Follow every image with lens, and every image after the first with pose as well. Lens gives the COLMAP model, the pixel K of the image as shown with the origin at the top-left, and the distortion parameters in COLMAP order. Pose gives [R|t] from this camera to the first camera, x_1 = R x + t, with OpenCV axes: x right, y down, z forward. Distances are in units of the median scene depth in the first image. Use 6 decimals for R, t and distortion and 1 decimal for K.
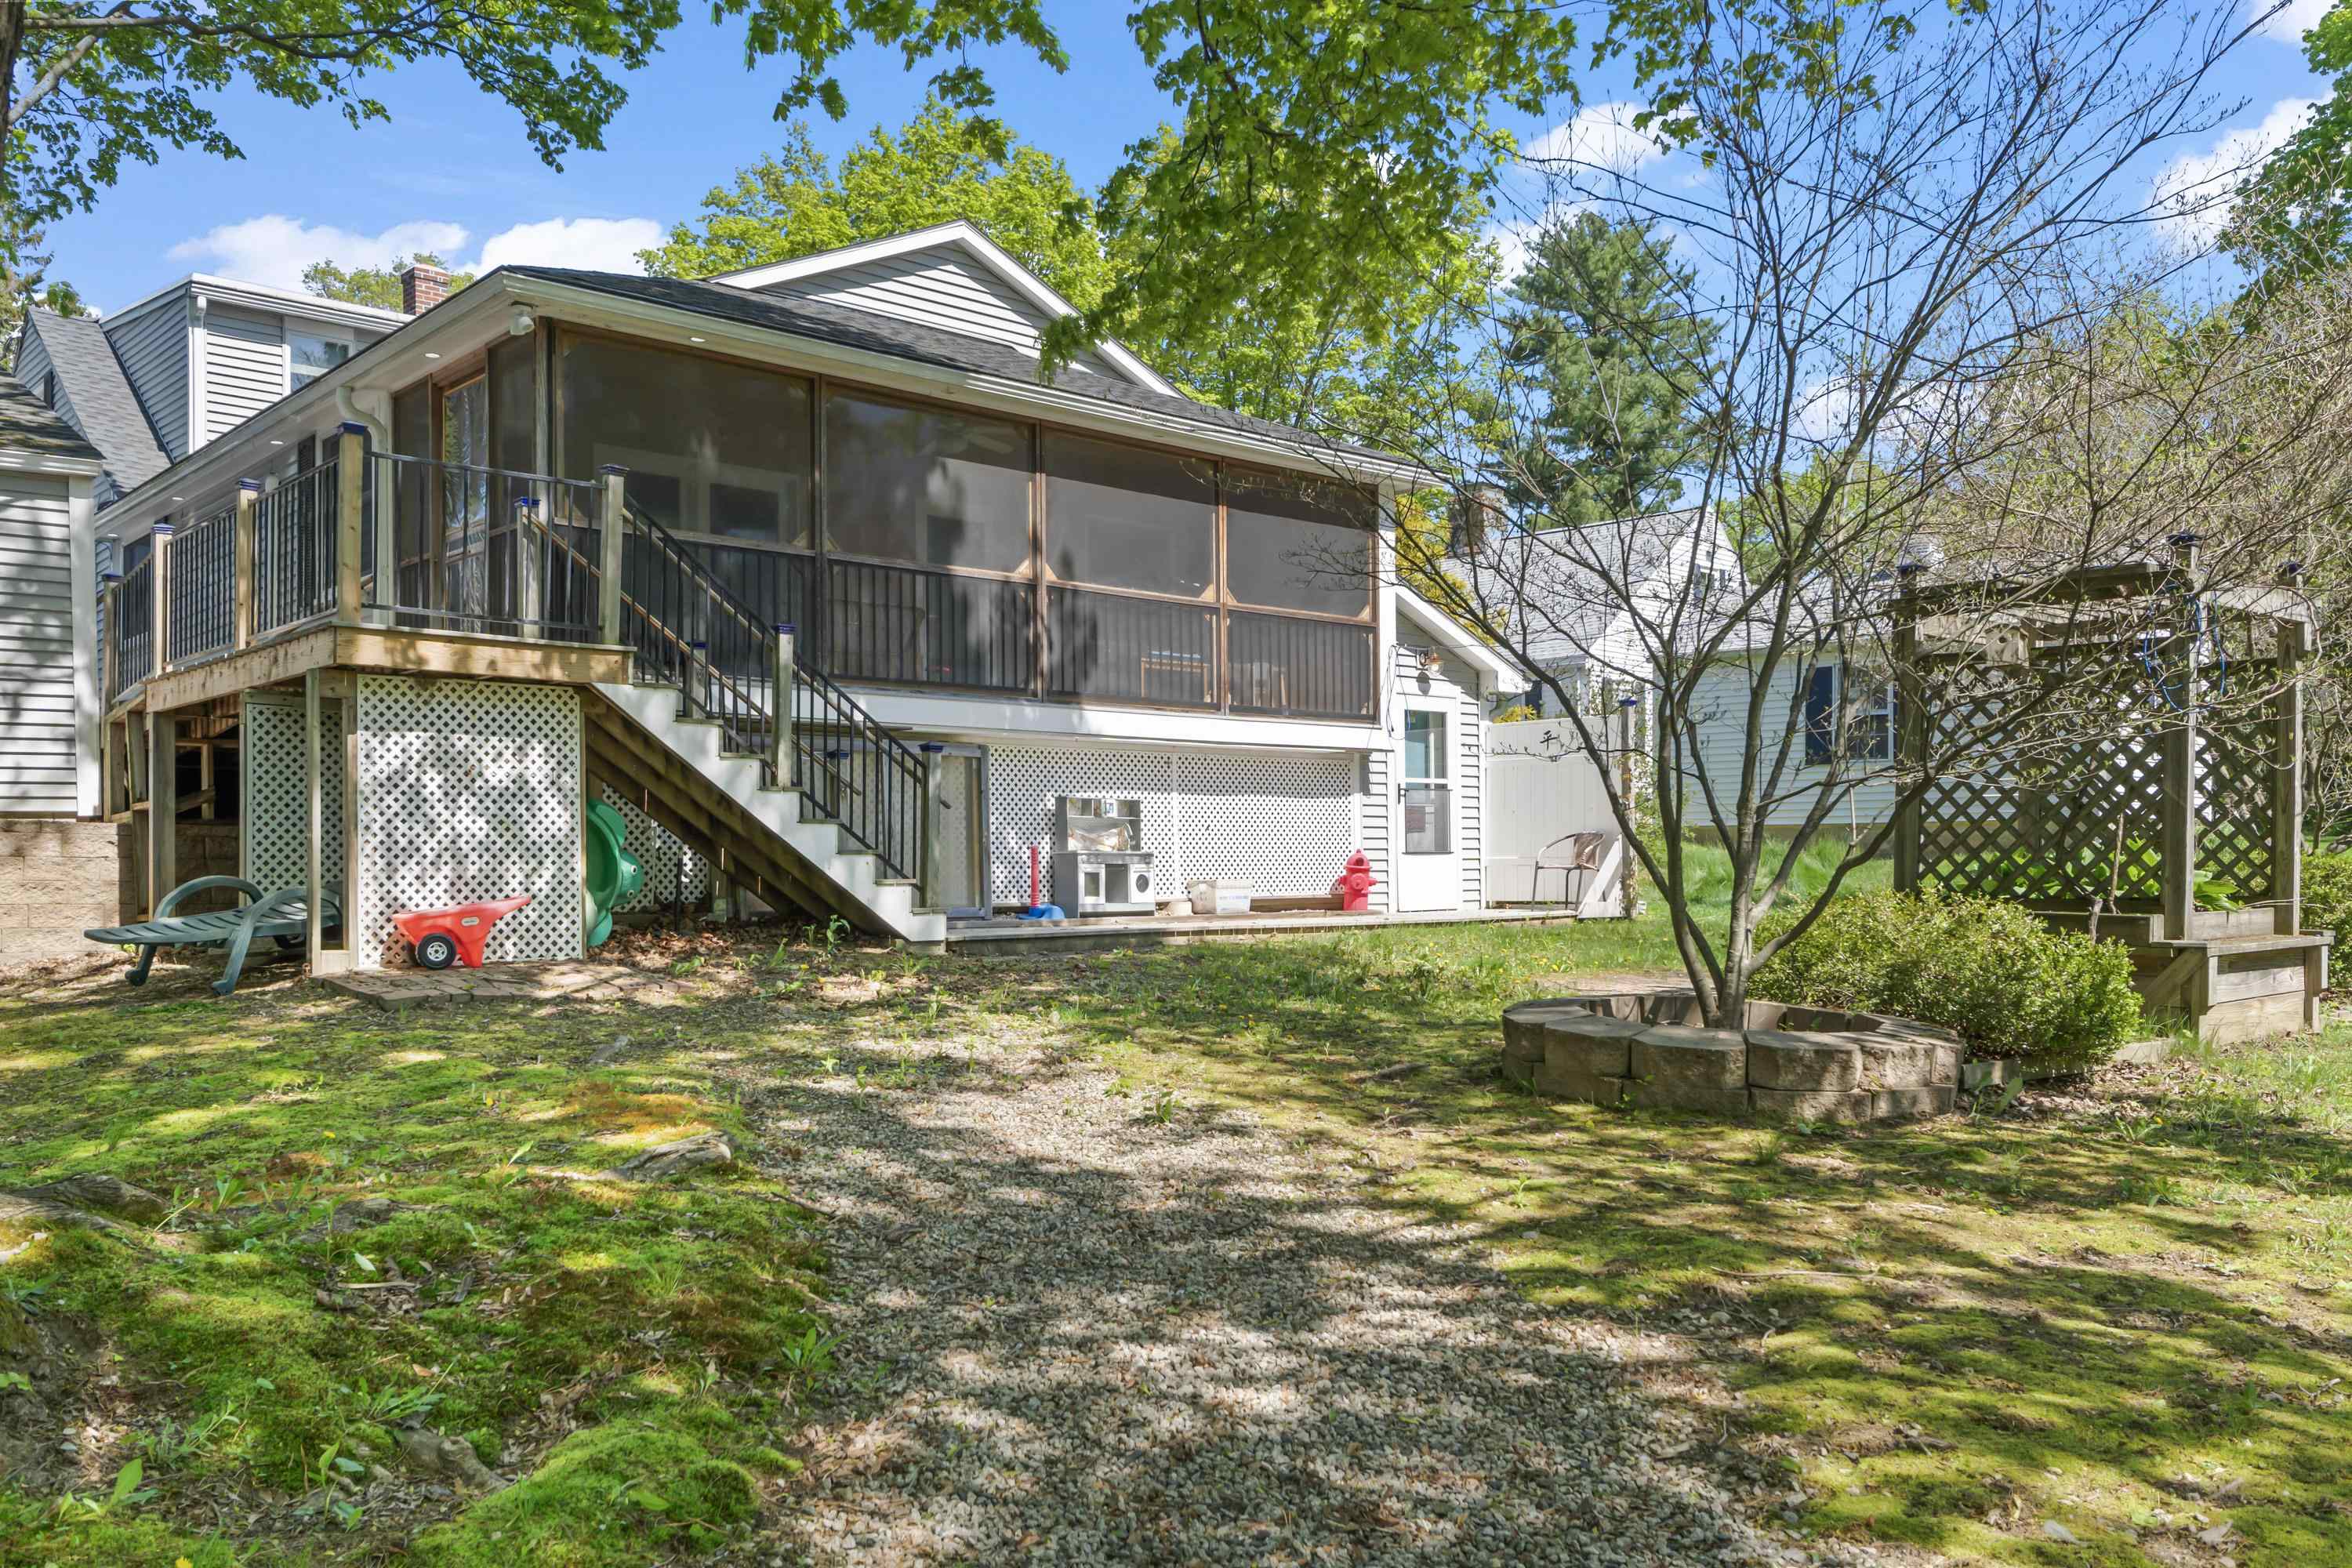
lens RADIAL K [[1811.0, 0, 1168.6], [0, 1811.0, 936.9], [0, 0, 1]] dist [-0.004060, -0.004880]
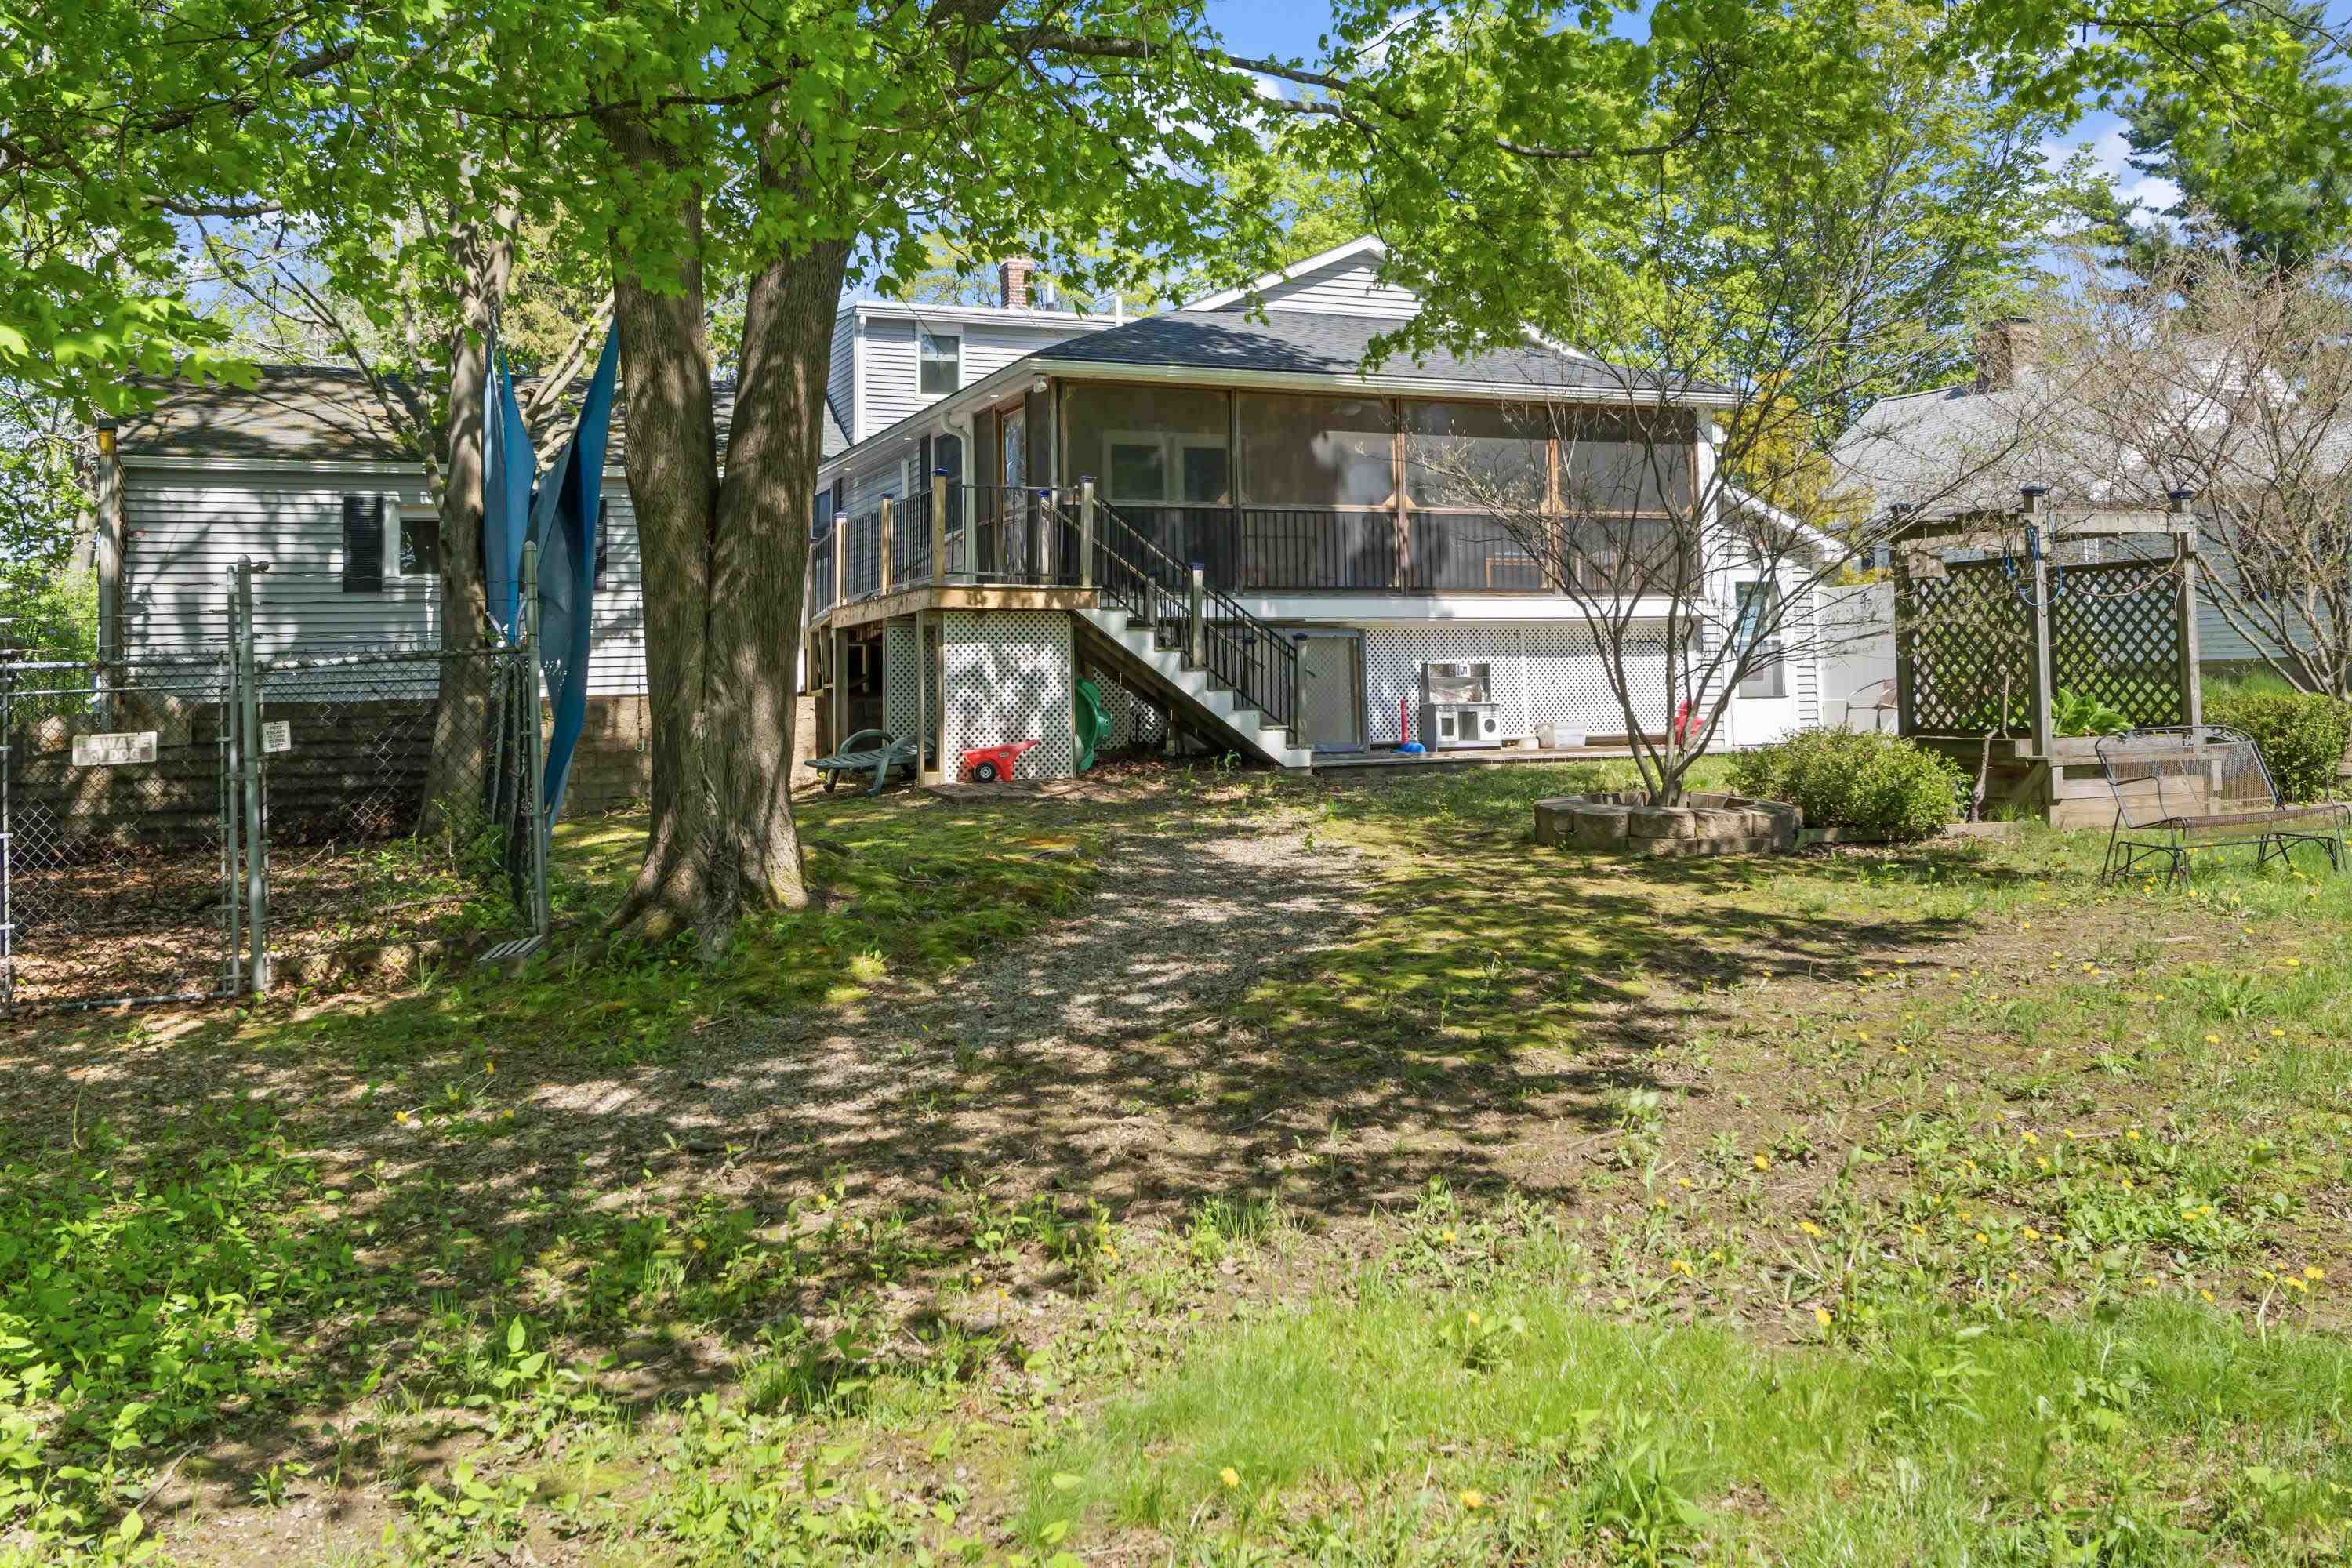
lens RADIAL K [[1971.5, 0, 1177.5], [0, 1971.5, 776.0], [0, 0, 1]] dist [-0.006700, 0.005732]
pose [[0.944238, -0.004518, -0.329233, 0.285557], [0.003070, 0.999983, -0.004919, 0.016327], [0.329250, 0.003634, 0.944236, -0.526130]]
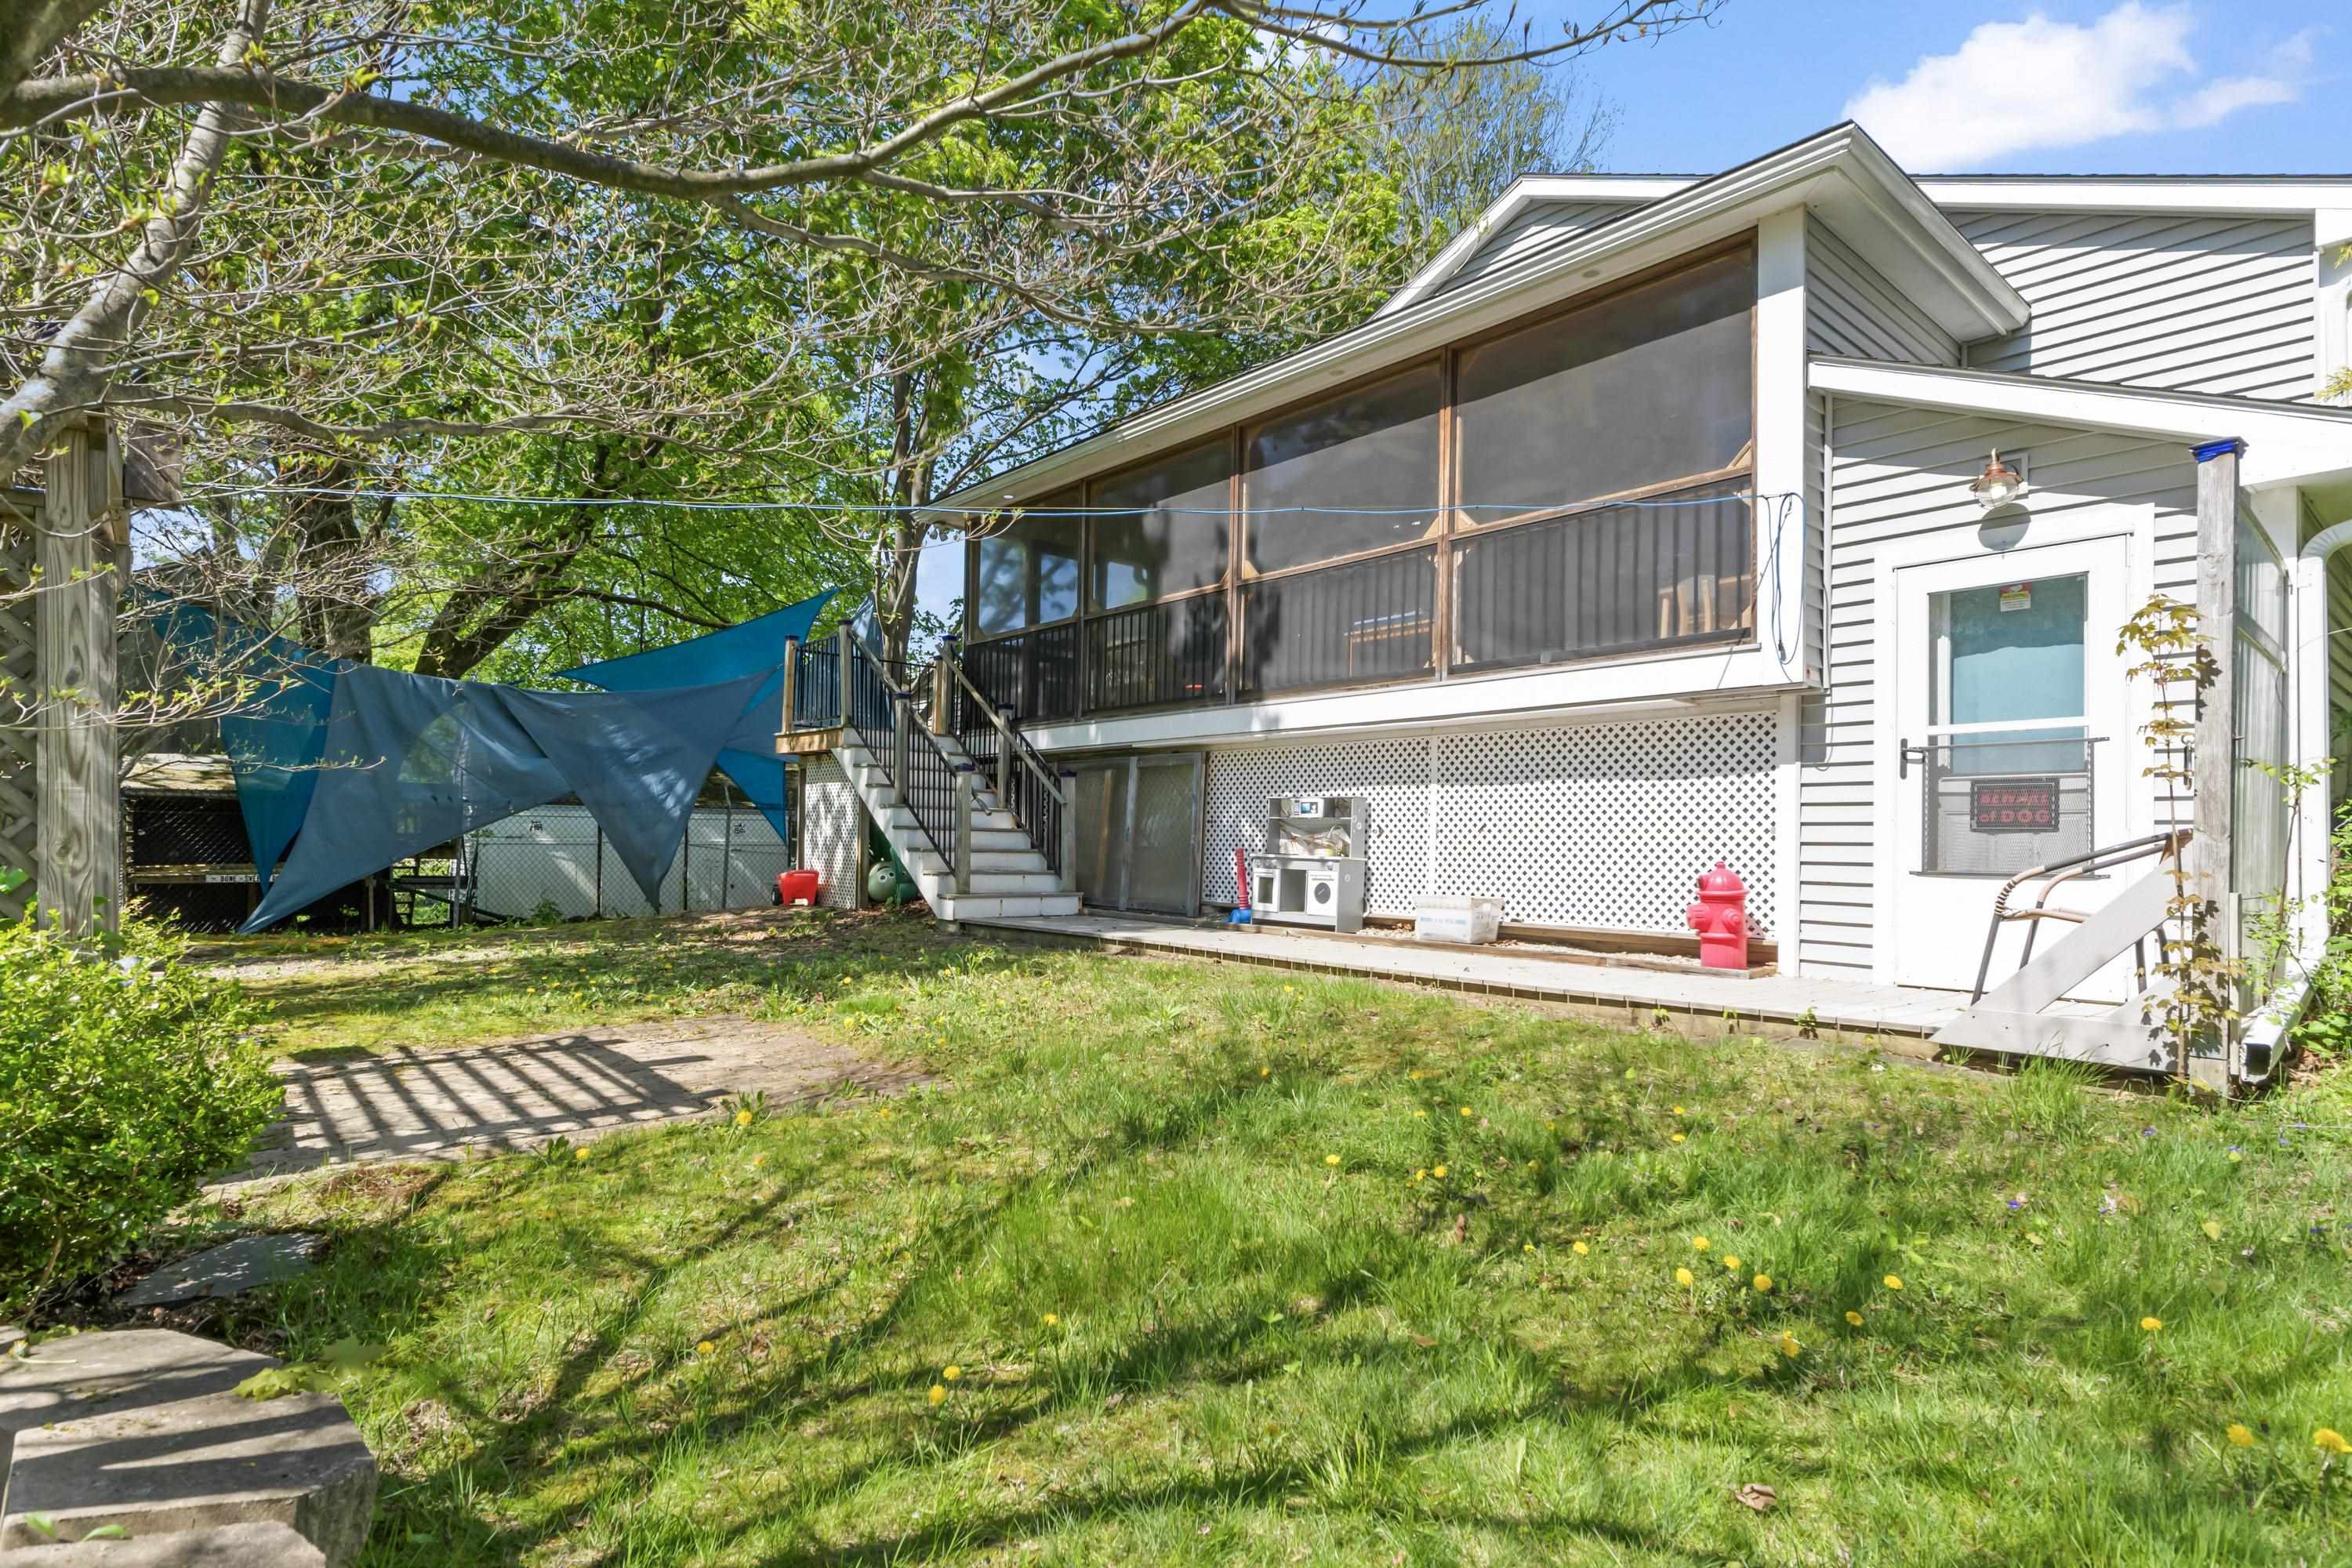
lens RADIAL K [[1250.6, 0, 1172.8], [0, 1250.6, 866.9], [0, 0, 1]] dist [0.001490, 0.000071]
pose [[-0.033147, 0.009735, -0.999403, 0.668448], [-0.071252, 0.997385, 0.012079, -0.050704], [0.996907, 0.071609, -0.032367, 1.090823]]
